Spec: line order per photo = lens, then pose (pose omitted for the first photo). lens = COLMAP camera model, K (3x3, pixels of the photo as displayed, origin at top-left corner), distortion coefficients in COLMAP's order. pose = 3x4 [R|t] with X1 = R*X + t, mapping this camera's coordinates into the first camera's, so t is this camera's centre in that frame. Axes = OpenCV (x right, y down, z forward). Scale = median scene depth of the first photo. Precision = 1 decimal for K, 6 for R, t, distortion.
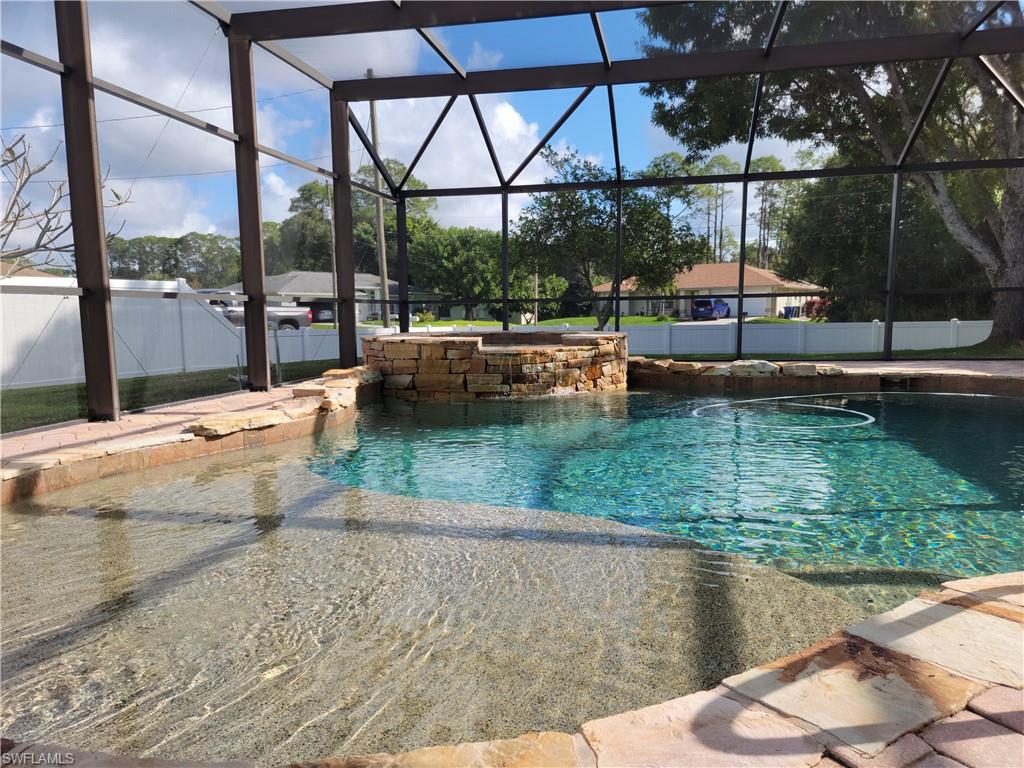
lens RADIAL K [[707.1, 0, 531.4], [0, 707.1, 386.2], [0, 0, 1]] dist [0.059285, -0.000216]
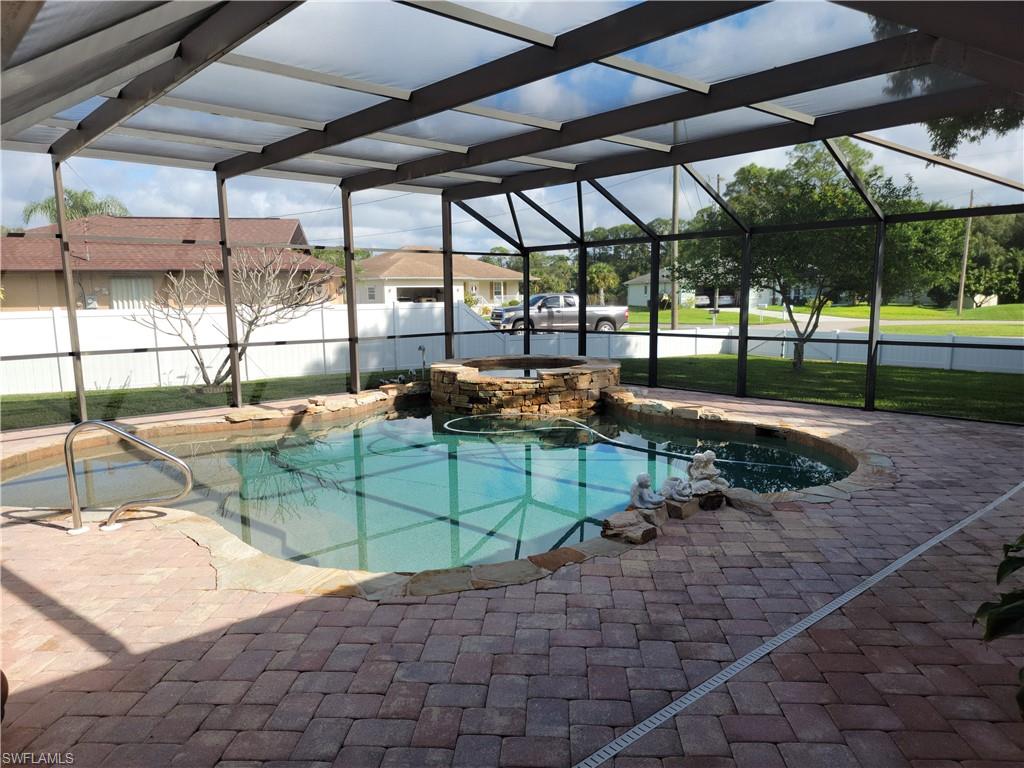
lens RADIAL K [[707.1, 0, 531.4], [0, 707.1, 386.2], [0, 0, 1]] dist [0.059285, -0.000216]
pose [[0.808780, 0.081517, -0.582434, 0.852880], [-0.061341, 0.996638, 0.054309, -0.116478], [0.584903, -0.008197, 0.811062, -0.114741]]
